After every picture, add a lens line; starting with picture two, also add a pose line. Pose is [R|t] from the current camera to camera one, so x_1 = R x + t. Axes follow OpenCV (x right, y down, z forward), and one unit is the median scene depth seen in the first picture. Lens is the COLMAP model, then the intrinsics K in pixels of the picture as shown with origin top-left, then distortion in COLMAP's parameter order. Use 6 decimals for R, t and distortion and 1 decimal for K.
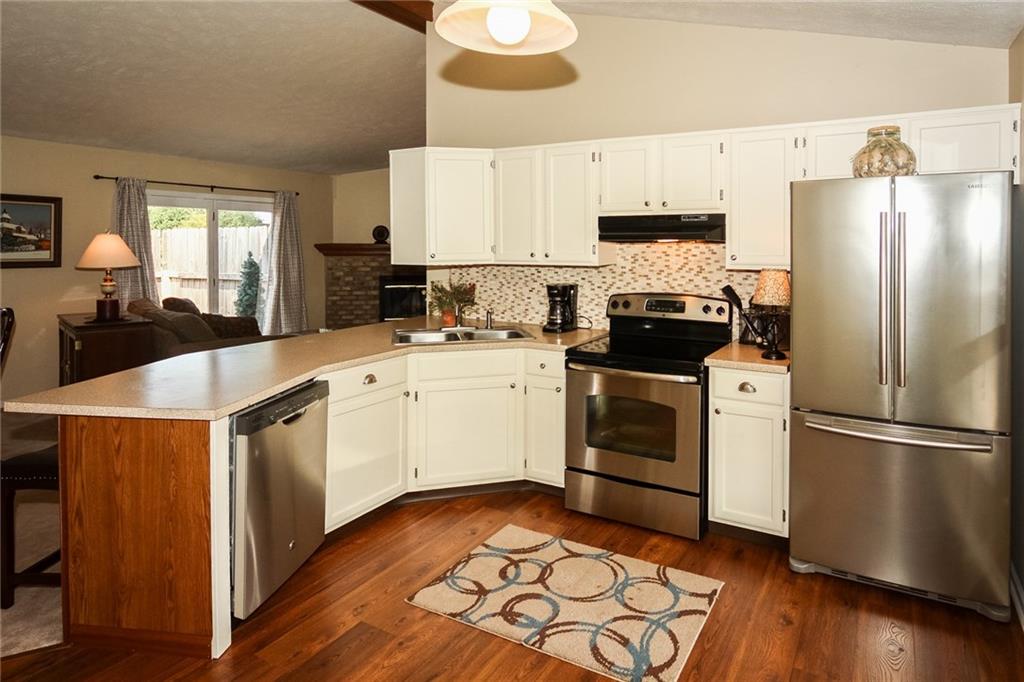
lens RADIAL K [[605.2, 0, 578.4], [0, 605.2, 253.8], [0, 0, 1]] dist [-0.013812, 0.007788]
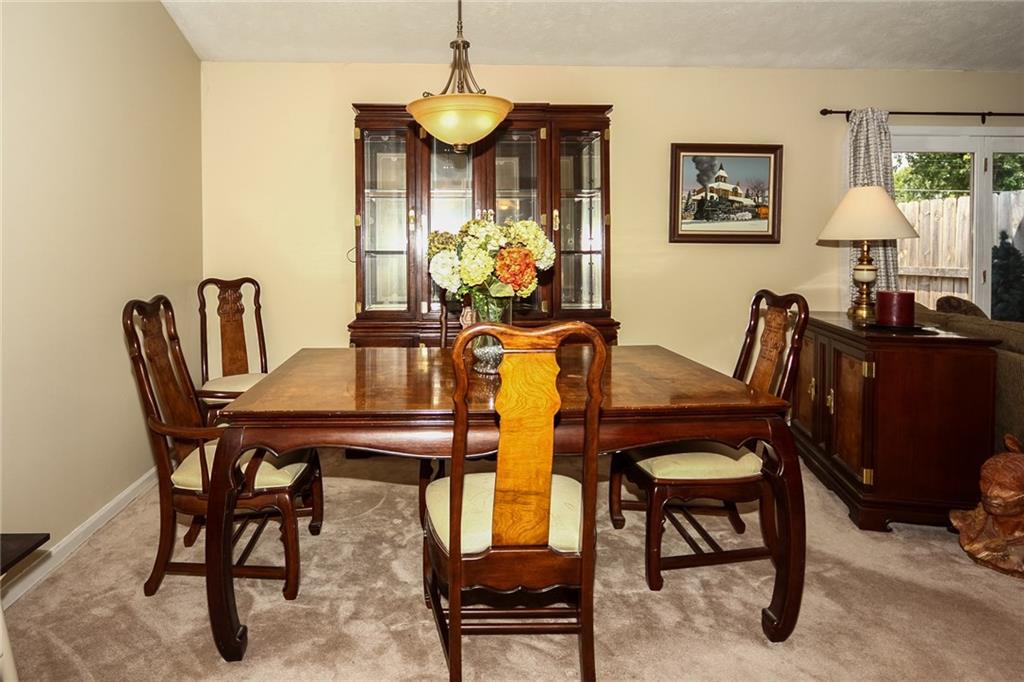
lens RADIAL K [[599.5, 0, 465.4], [0, 599.5, 256.9], [0, 0, 1]] dist [-0.004081, -0.001872]
pose [[0.511922, 0.005267, -0.859016, -0.303528], [-0.012750, 0.999918, -0.001467, 0.029421], [0.858937, 0.011703, 0.511947, 0.220905]]
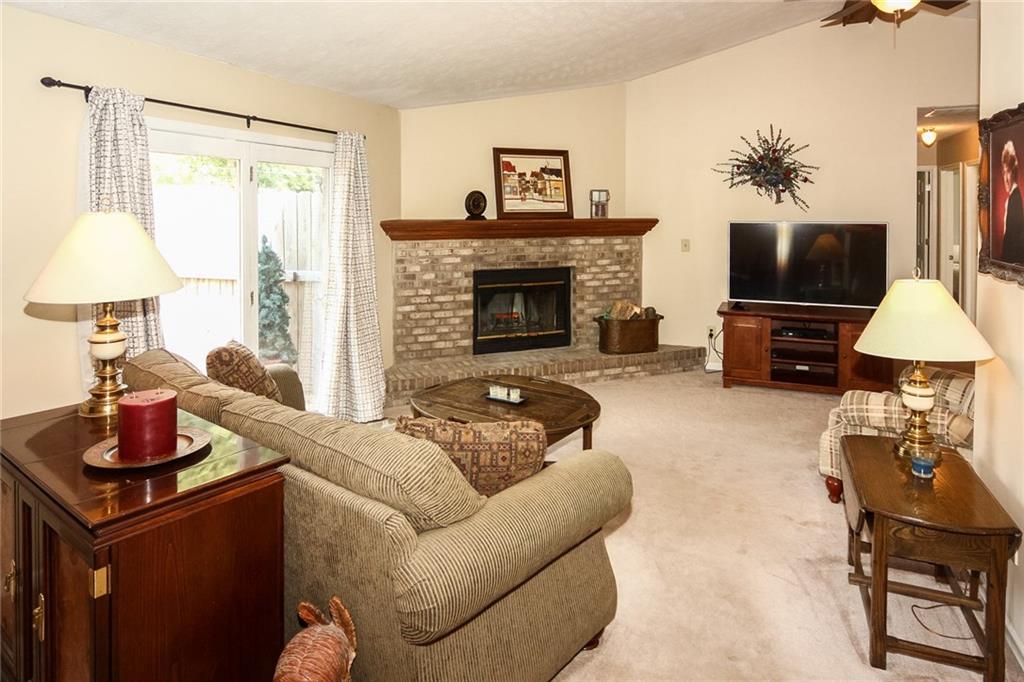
lens RADIAL K [[605.2, 0, 519.8], [0, 605.2, 214.9], [0, 0, 1]] dist [-0.013812, 0.007788]
pose [[0.992938, -0.011008, 0.118125, -0.361973], [0.012156, 0.999886, -0.009000, -0.015477], [-0.118012, 0.010373, 0.992958, 0.371424]]
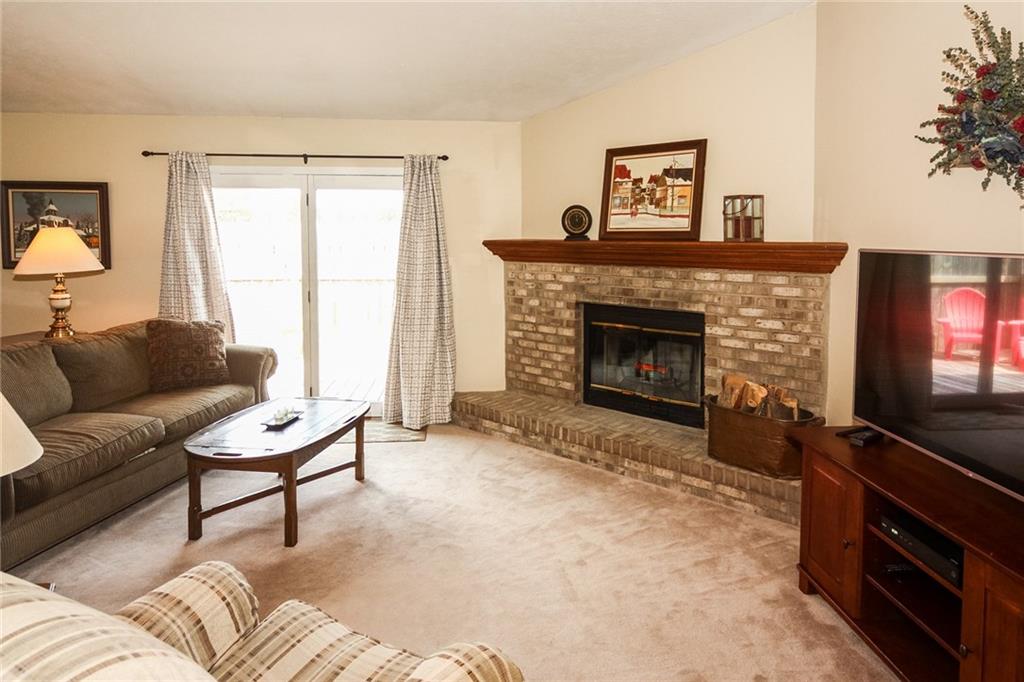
lens RADIAL K [[605.2, 0, 537.2], [0, 605.2, 264.1], [0, 0, 1]] dist [-0.013812, 0.007788]
pose [[0.575356, 0.030023, -0.817352, 0.082378], [-0.013690, 0.999540, 0.027078, -0.010025], [0.817789, -0.004390, 0.575502, 0.682674]]
